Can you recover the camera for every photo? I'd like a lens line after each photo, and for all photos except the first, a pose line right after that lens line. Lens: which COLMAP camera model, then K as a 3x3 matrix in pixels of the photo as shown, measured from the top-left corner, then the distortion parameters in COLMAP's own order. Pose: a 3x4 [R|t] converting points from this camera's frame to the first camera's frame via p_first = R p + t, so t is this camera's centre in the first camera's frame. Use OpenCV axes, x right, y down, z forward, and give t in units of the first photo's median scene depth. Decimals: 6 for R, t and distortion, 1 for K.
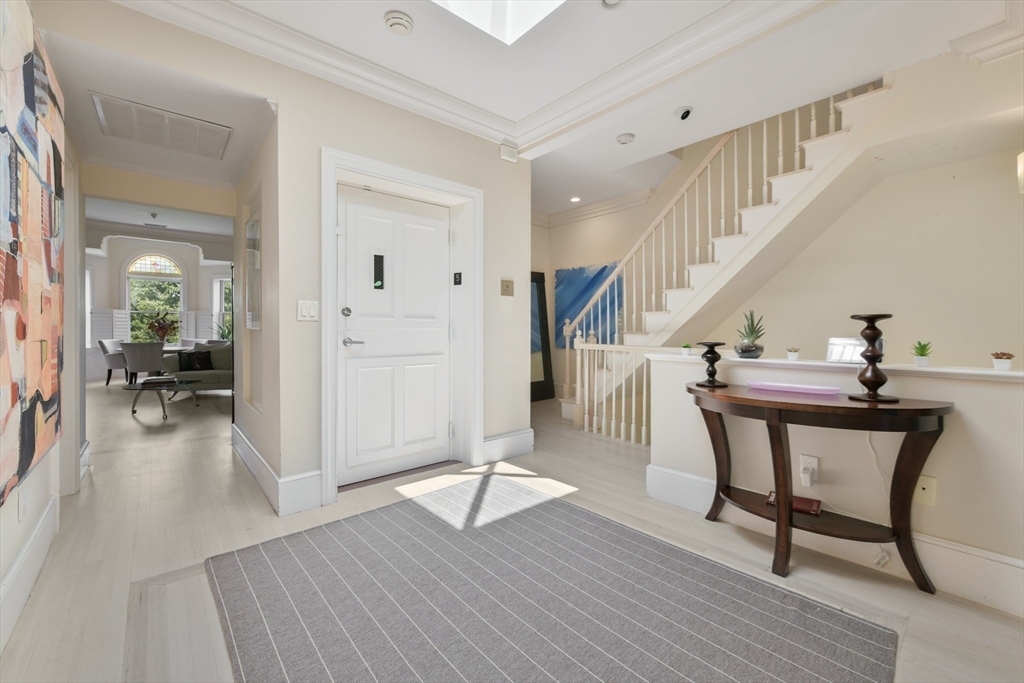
lens RADIAL K [[417.7, 0, 511.6], [0, 417.7, 331.7], [0, 0, 1]] dist [-0.003954, 0.002881]
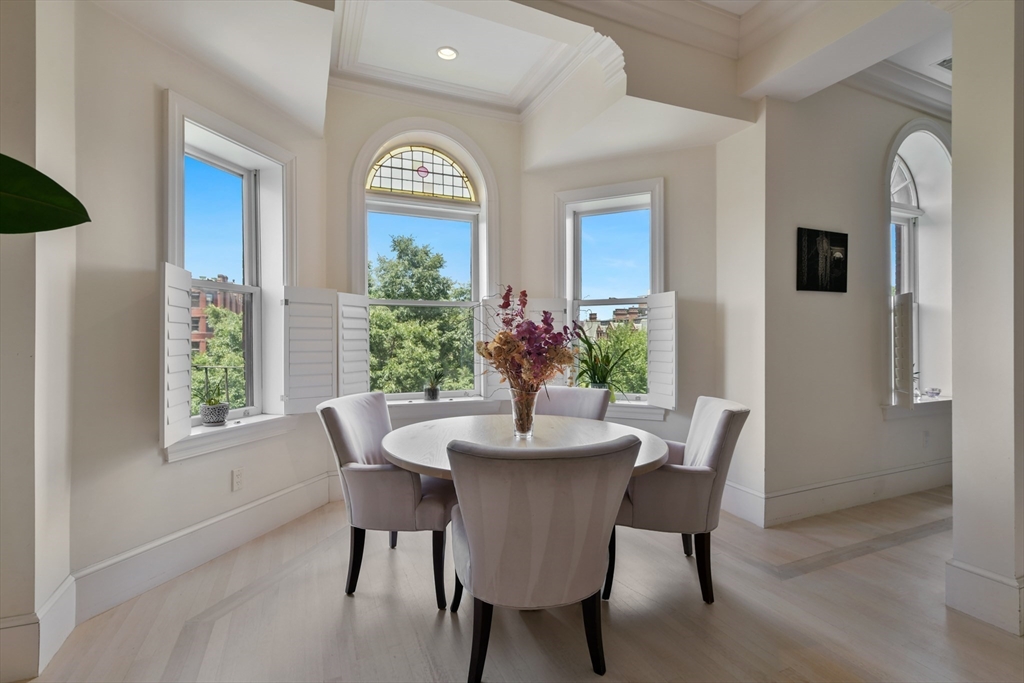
lens RADIAL K [[473.3, 0, 505.0], [0, 473.3, 338.9], [0, 0, 1]] dist [-0.005010, -0.000125]
pose [[0.956904, 0.004406, -0.290372, -0.680683], [-0.007263, 0.999935, -0.008764, -0.013774], [0.290314, 0.010495, 0.956874, 0.645660]]
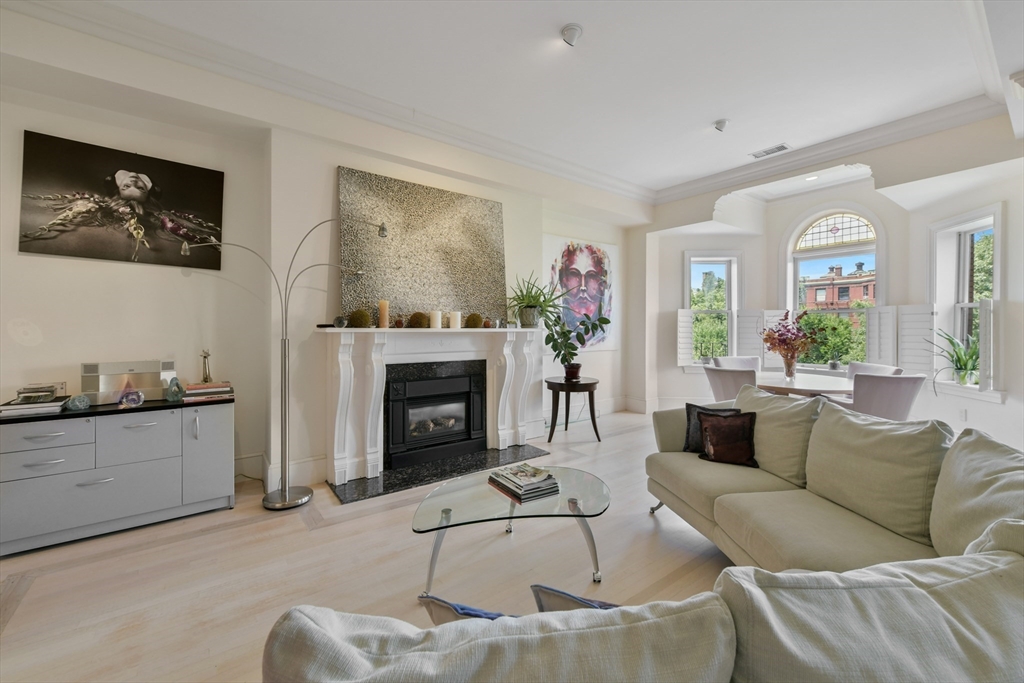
lens RADIAL K [[417.7, 0, 519.2], [0, 417.7, 332.4], [0, 0, 1]] dist [-0.003954, 0.002881]
pose [[-0.048835, 0.017606, -0.998652, -0.250083], [-0.008535, 0.999801, 0.018044, -0.024375], [0.998770, 0.009404, -0.048675, 0.599816]]
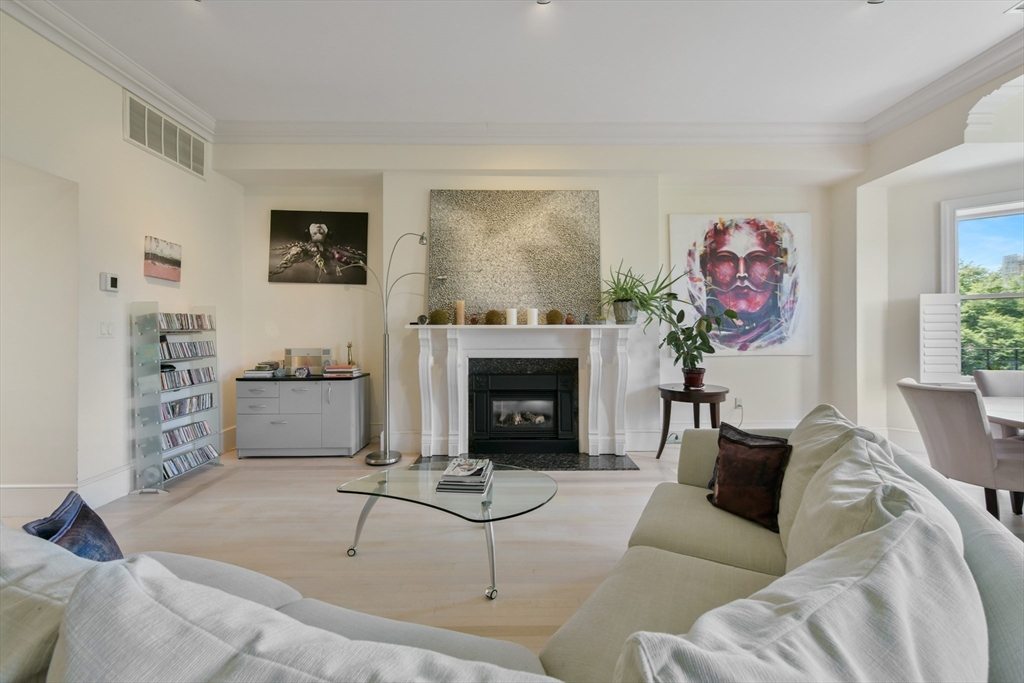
lens RADIAL K [[417.7, 0, 521.5], [0, 417.7, 336.3], [0, 0, 1]] dist [-0.003954, 0.002881]
pose [[-0.640165, 0.011623, -0.768150, -0.331597], [0.001356, 0.999901, 0.013999, -0.015248], [0.768237, 0.007920, -0.640117, 0.773223]]
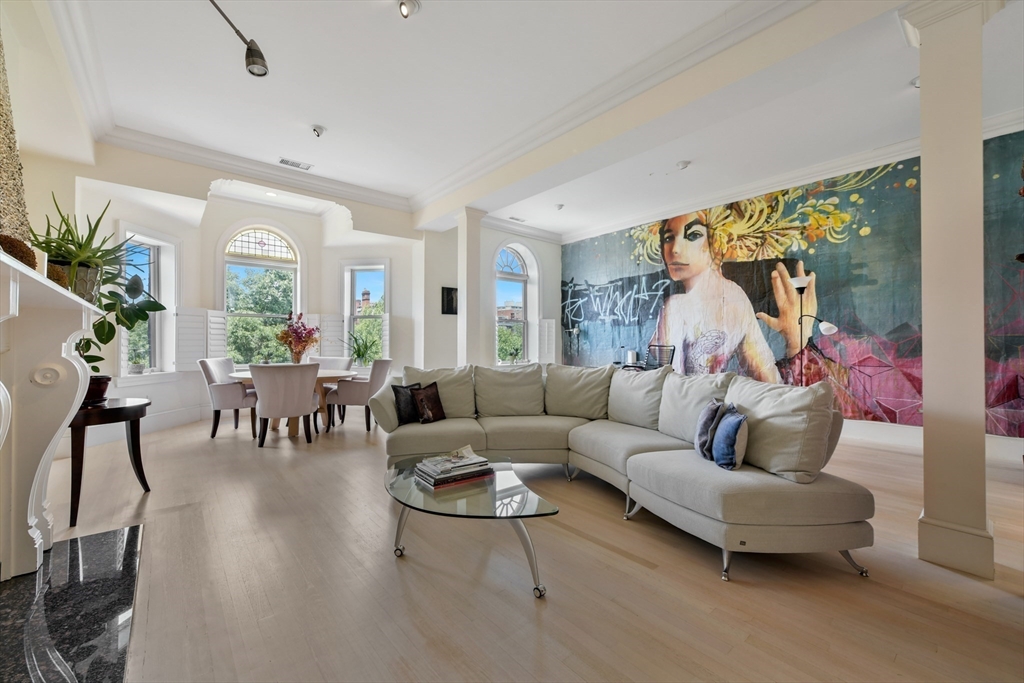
lens RADIAL K [[417.7, 0, 514.8], [0, 417.7, 338.8], [0, 0, 1]] dist [-0.003954, 0.002881]
pose [[0.999964, 0.005572, 0.006398, -0.467298], [-0.005445, 0.999791, -0.019716, 0.000298], [-0.006506, 0.019681, 0.999785, 0.349273]]
